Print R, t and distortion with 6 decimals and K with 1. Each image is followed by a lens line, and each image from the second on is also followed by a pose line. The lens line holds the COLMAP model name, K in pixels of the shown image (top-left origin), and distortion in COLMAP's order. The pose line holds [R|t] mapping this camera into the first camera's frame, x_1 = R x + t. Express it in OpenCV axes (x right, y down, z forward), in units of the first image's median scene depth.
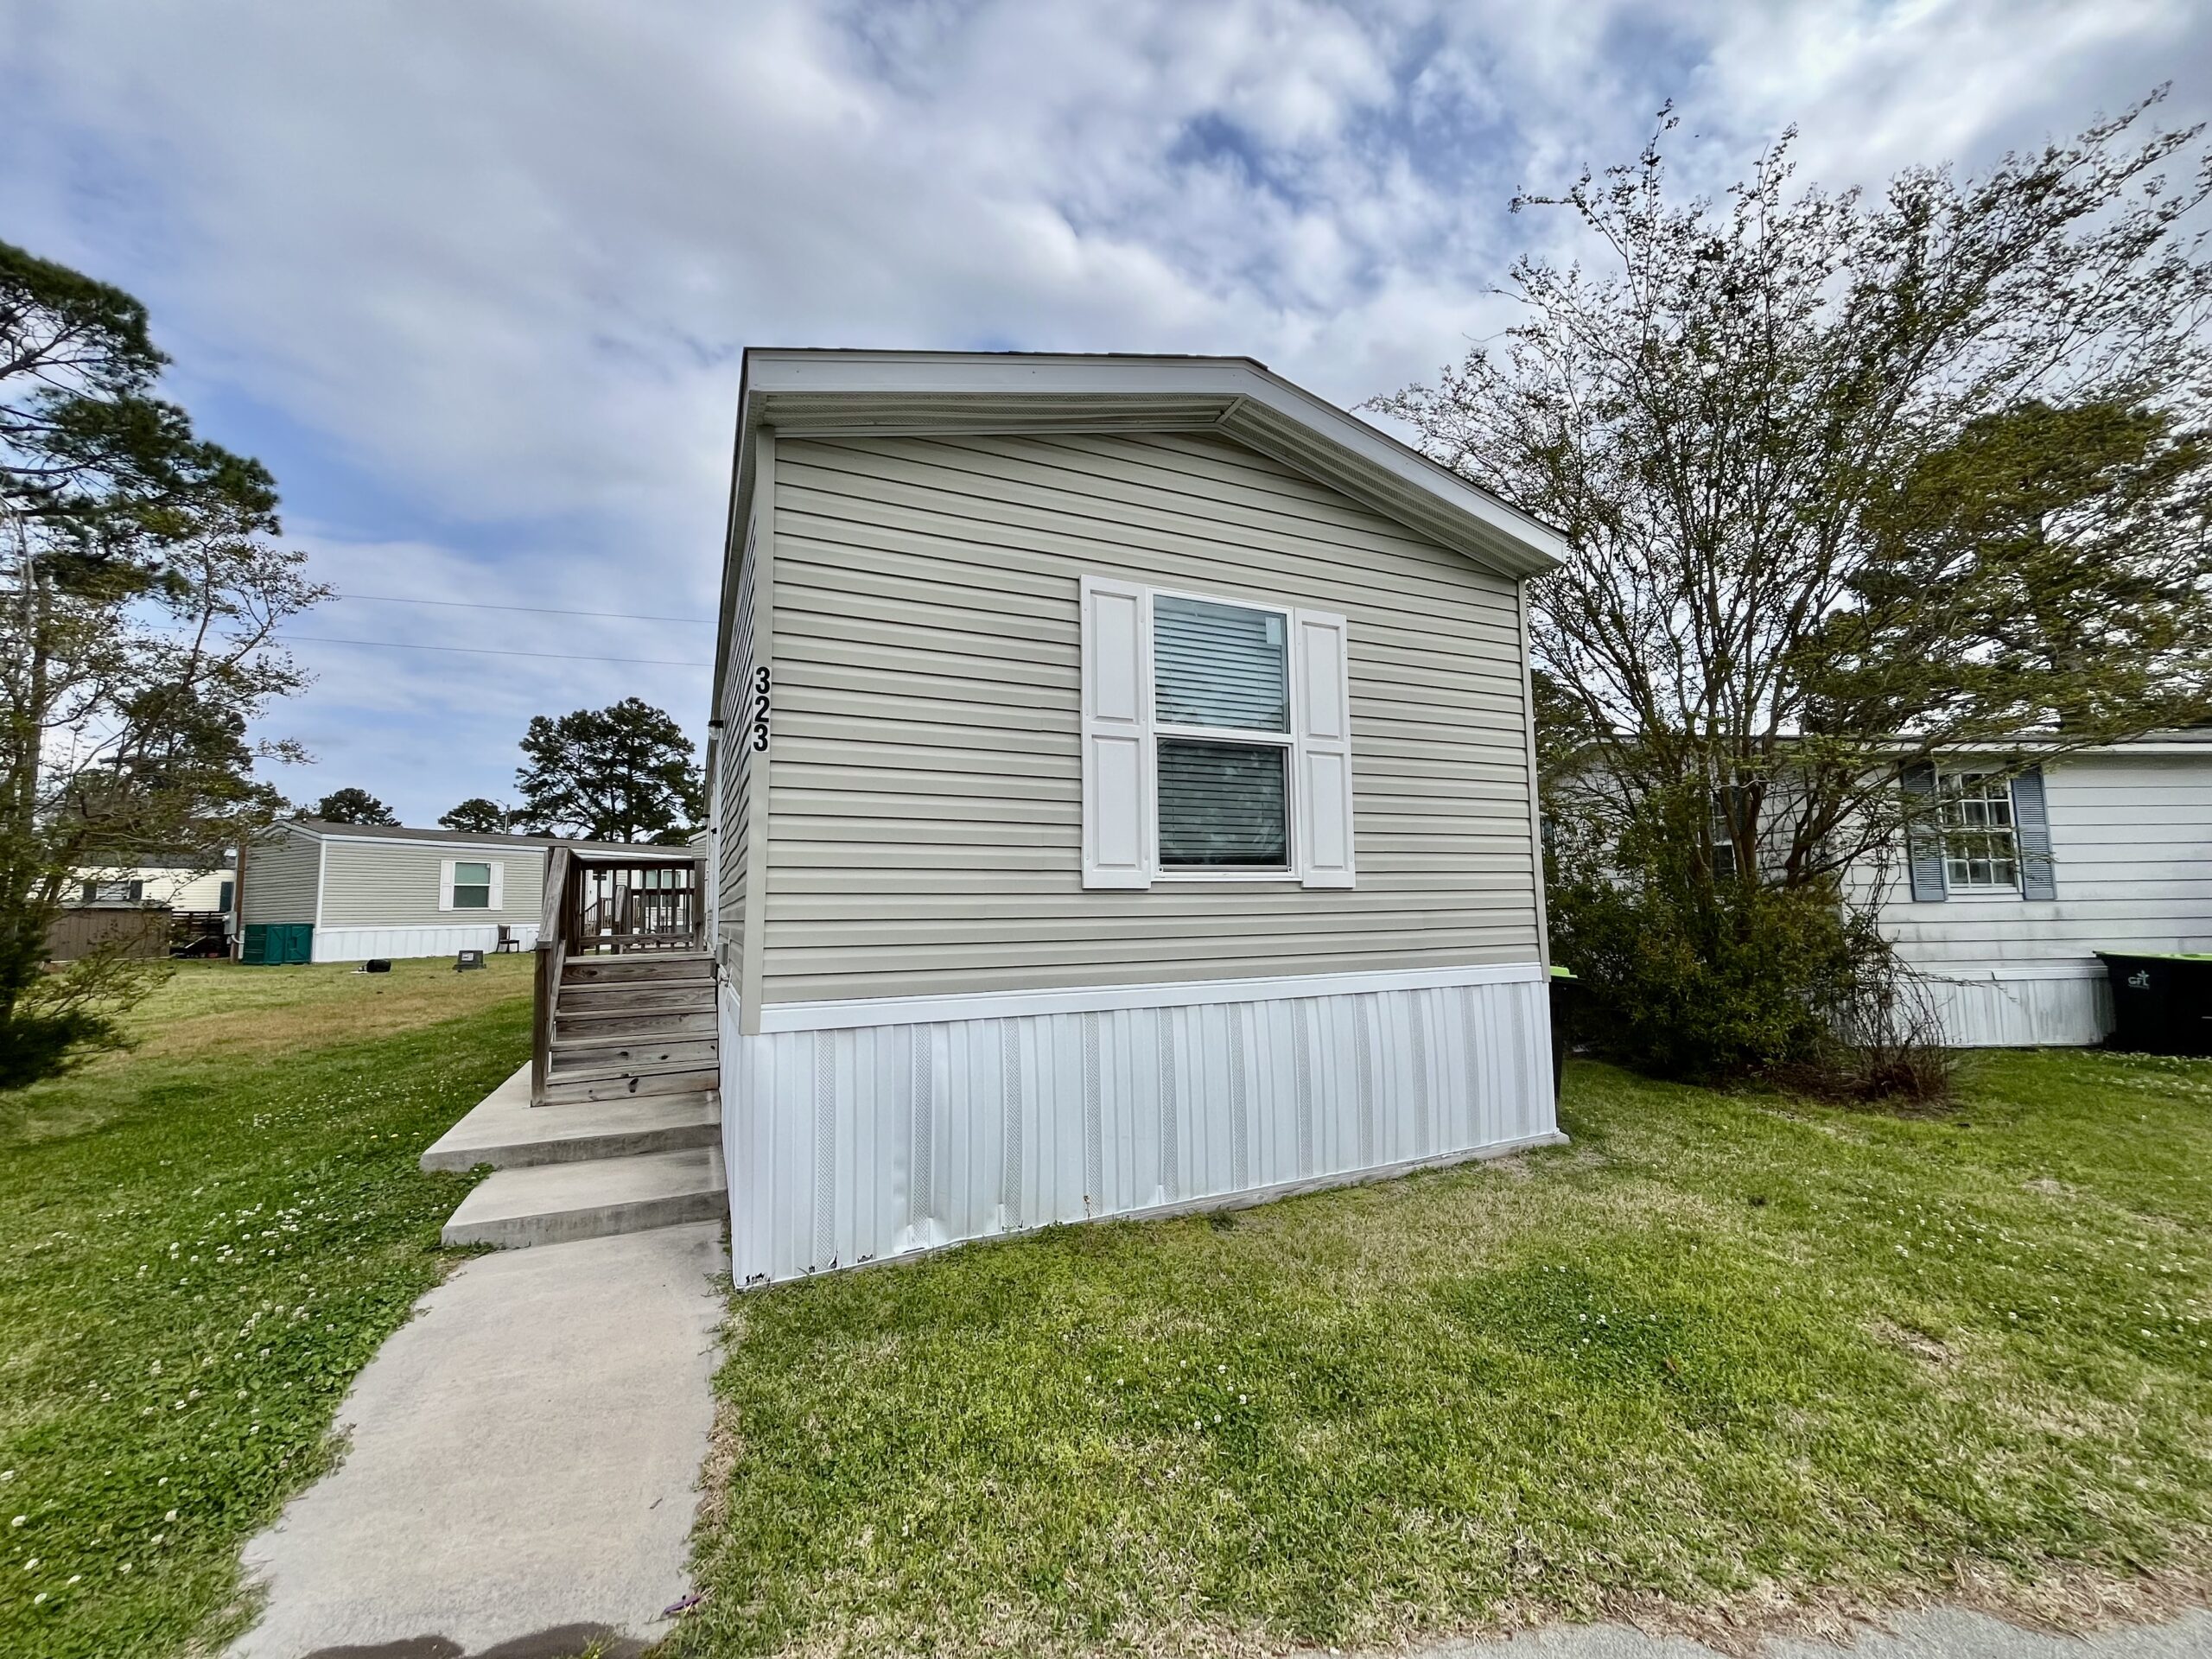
lens RADIAL K [[886.0, 0, 1102.4], [0, 886.0, 826.4], [0, 0, 1]] dist [-0.004418, 0.000384]
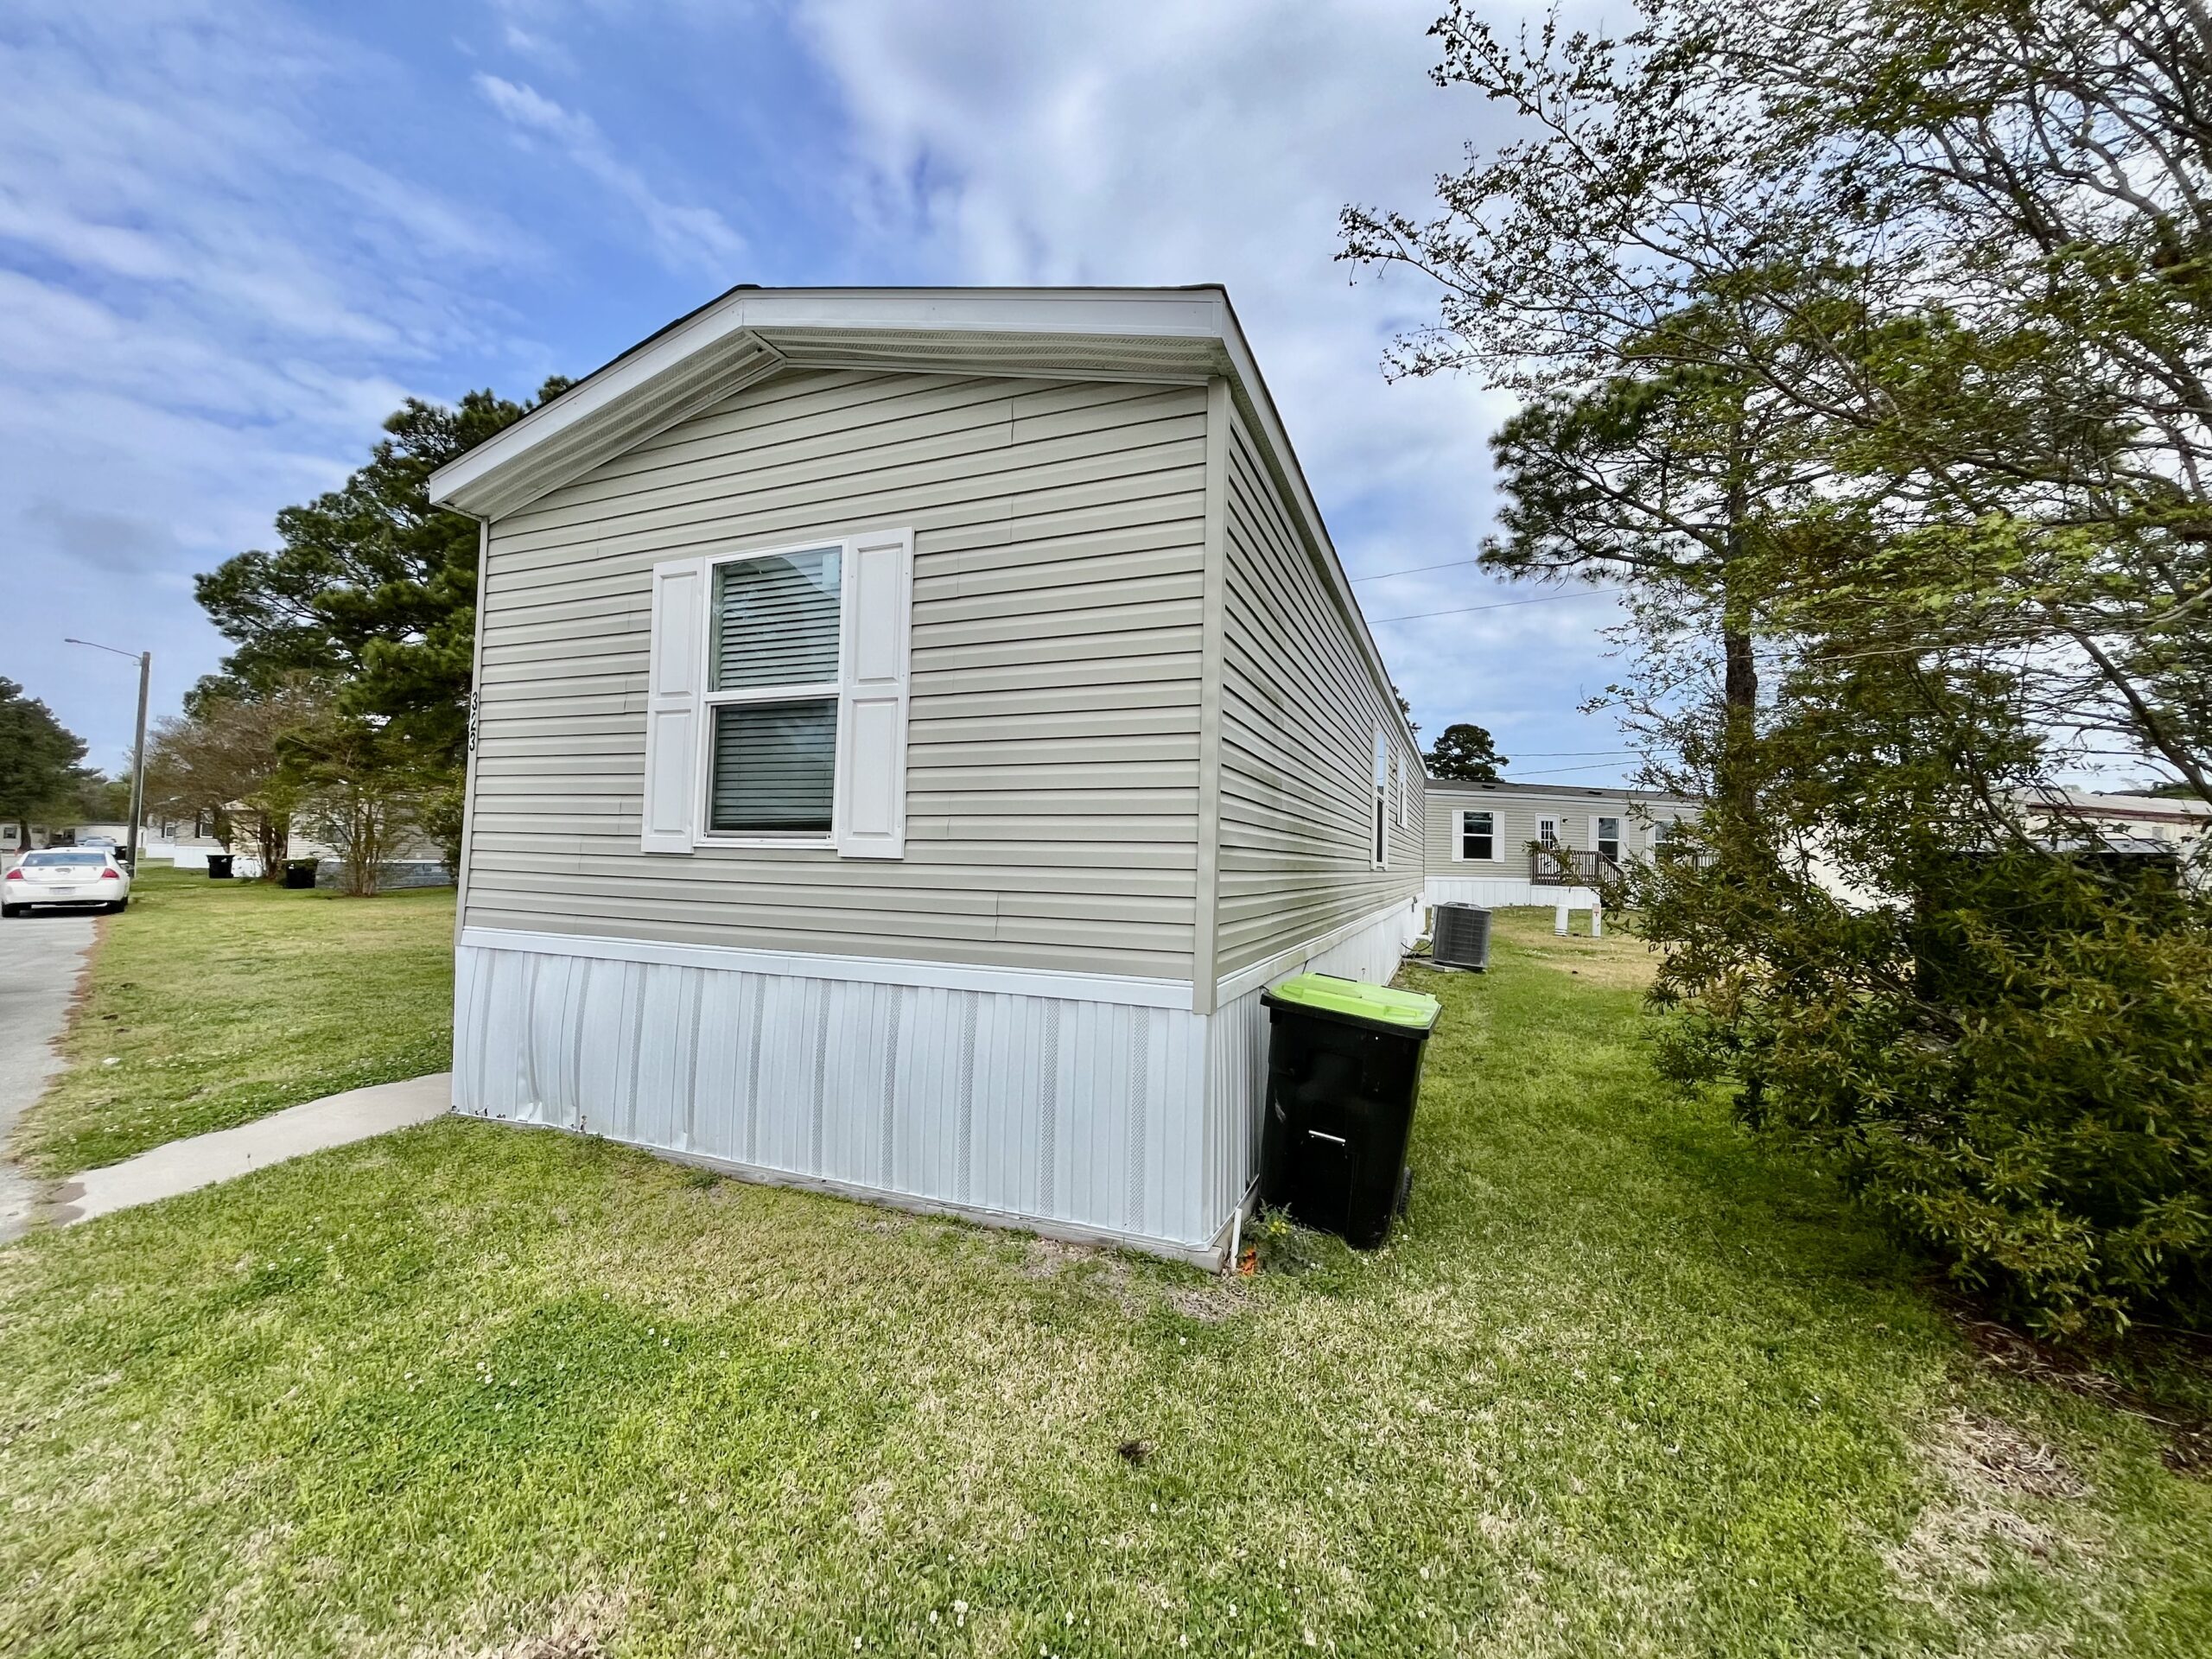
lens RADIAL K [[886.0, 0, 1125.1], [0, 886.0, 830.7], [0, 0, 1]] dist [-0.004418, 0.000384]
pose [[0.689165, 0.008368, -0.724556, 1.006899], [0.033250, 0.998515, 0.043158, 0.013579], [0.723841, -0.053834, 0.687863, 0.567385]]
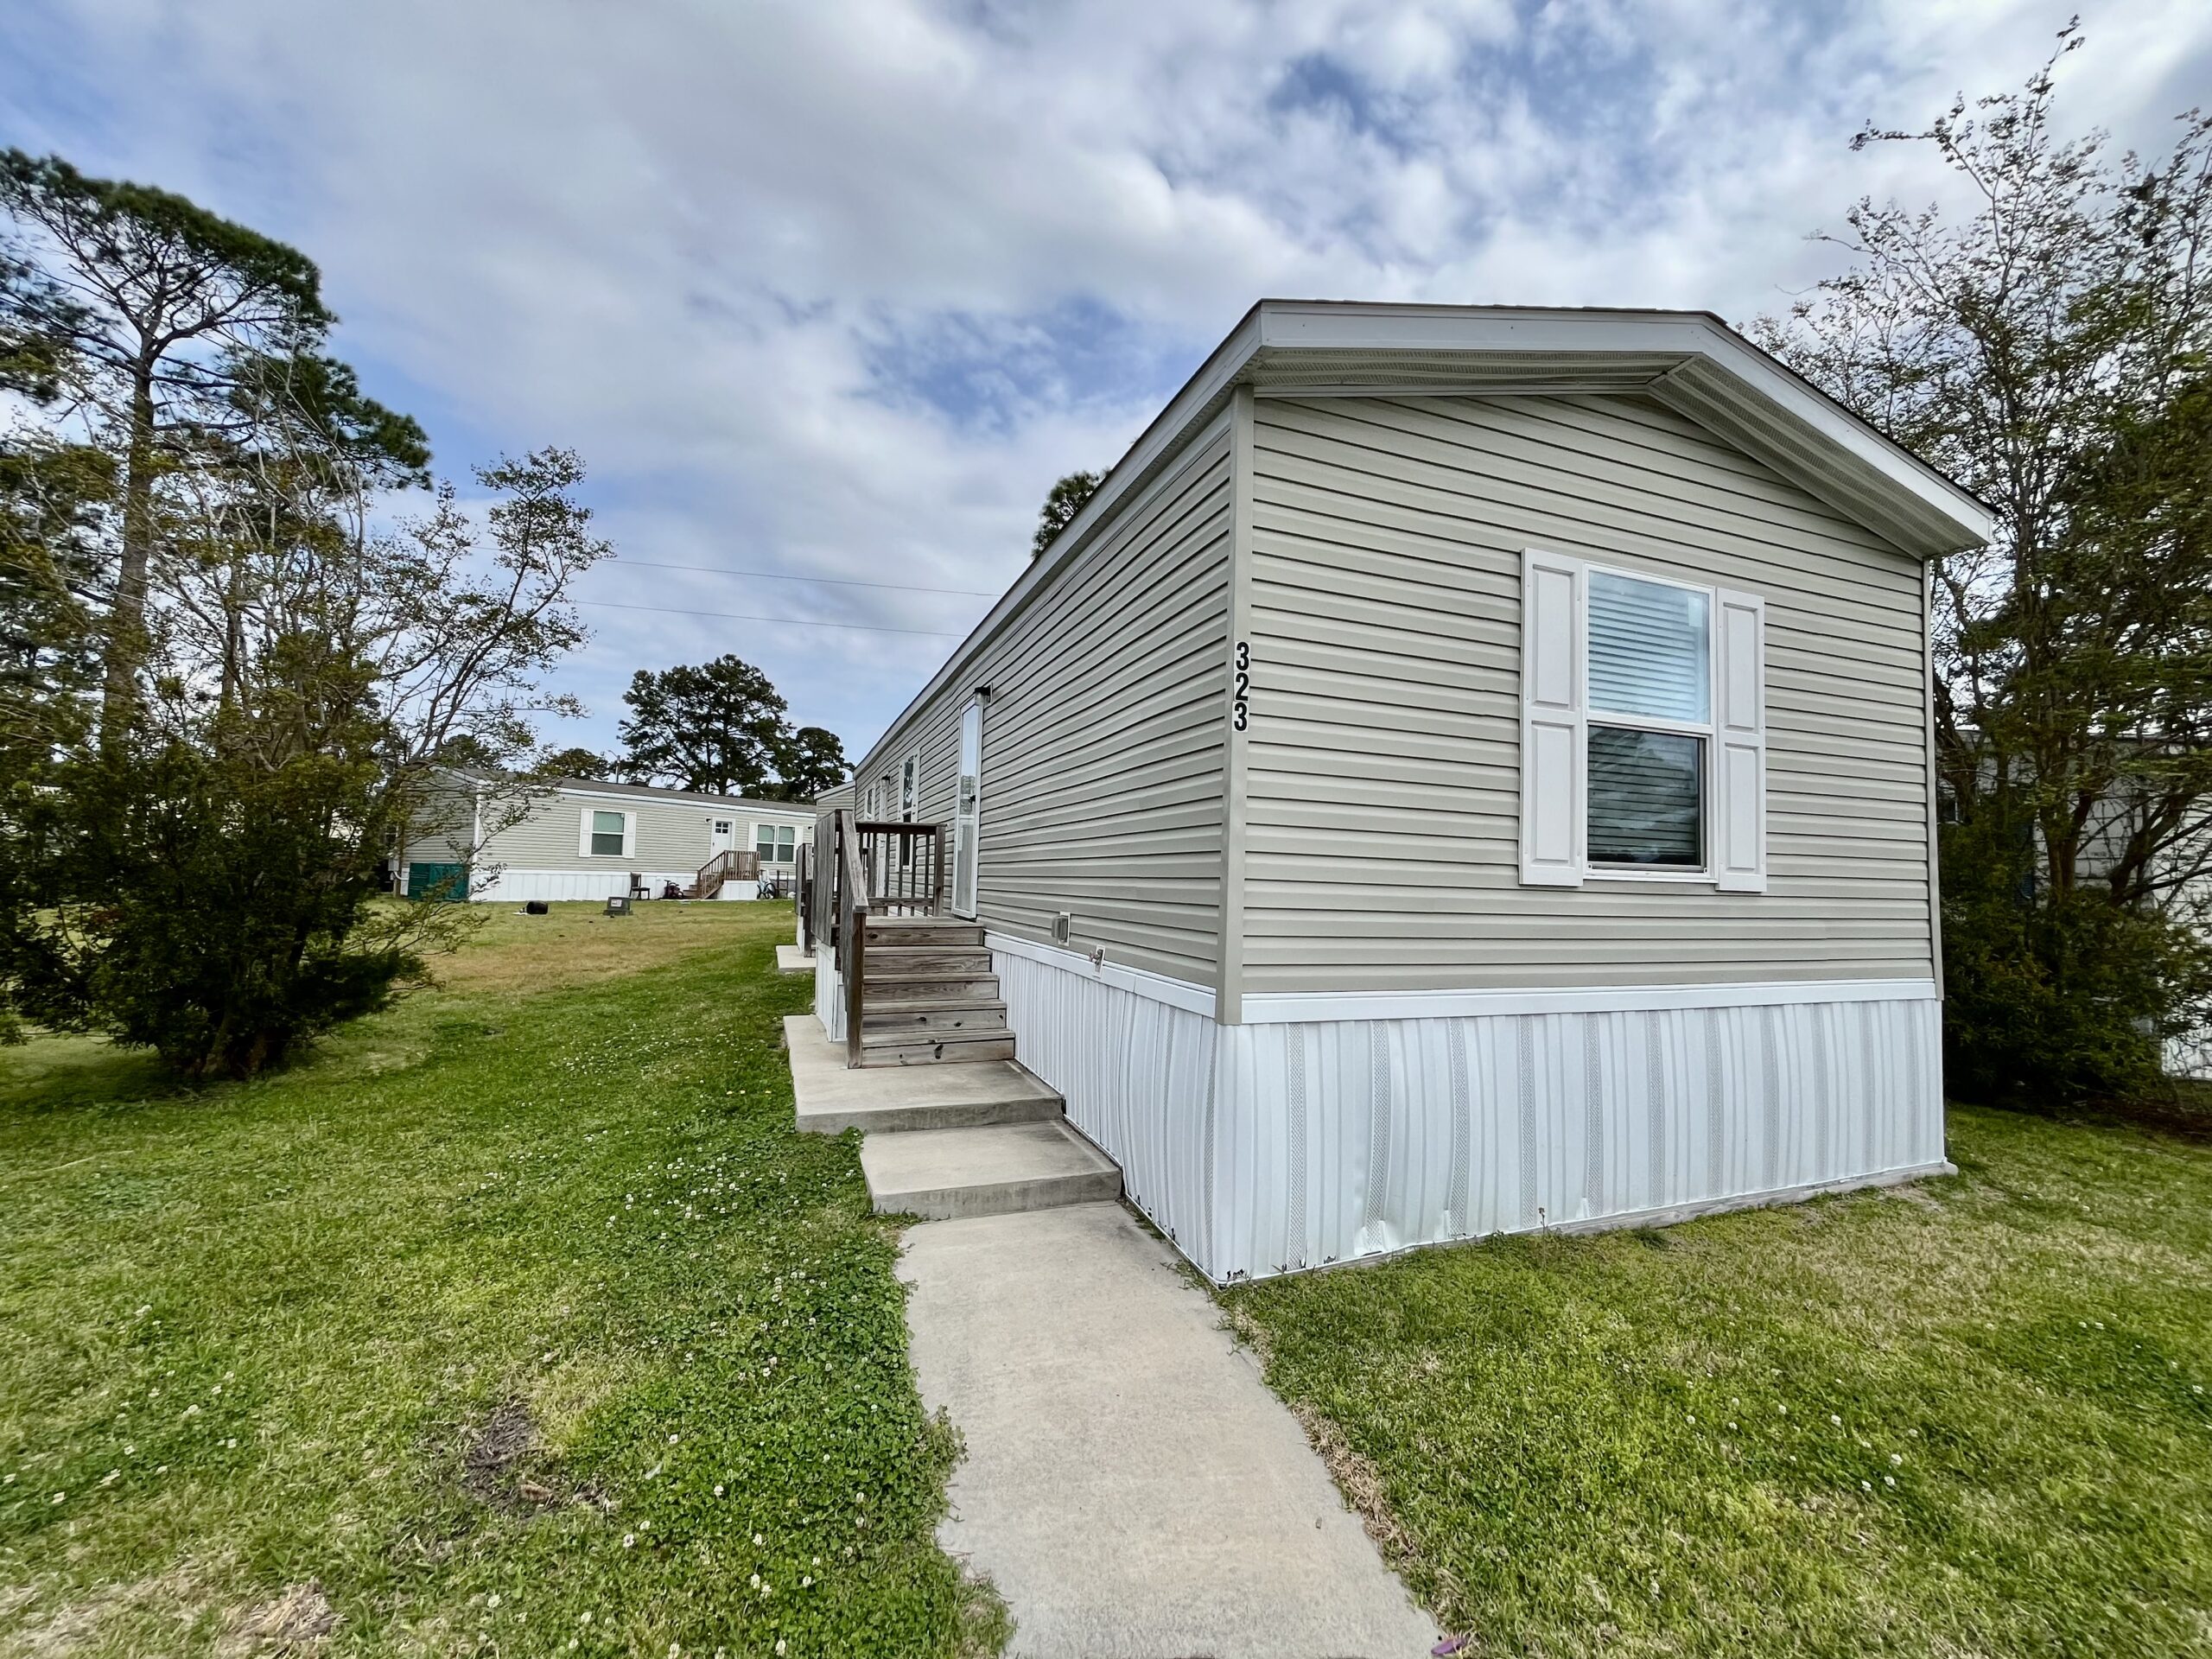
lens RADIAL K [[886.0, 0, 1100.2], [0, 886.0, 827.0], [0, 0, 1]] dist [-0.004418, 0.000384]
pose [[0.996642, 0.039228, -0.071873, -0.339258], [-0.036555, 0.998603, 0.038147, -0.009014], [0.073269, -0.035392, 0.996684, 0.023882]]
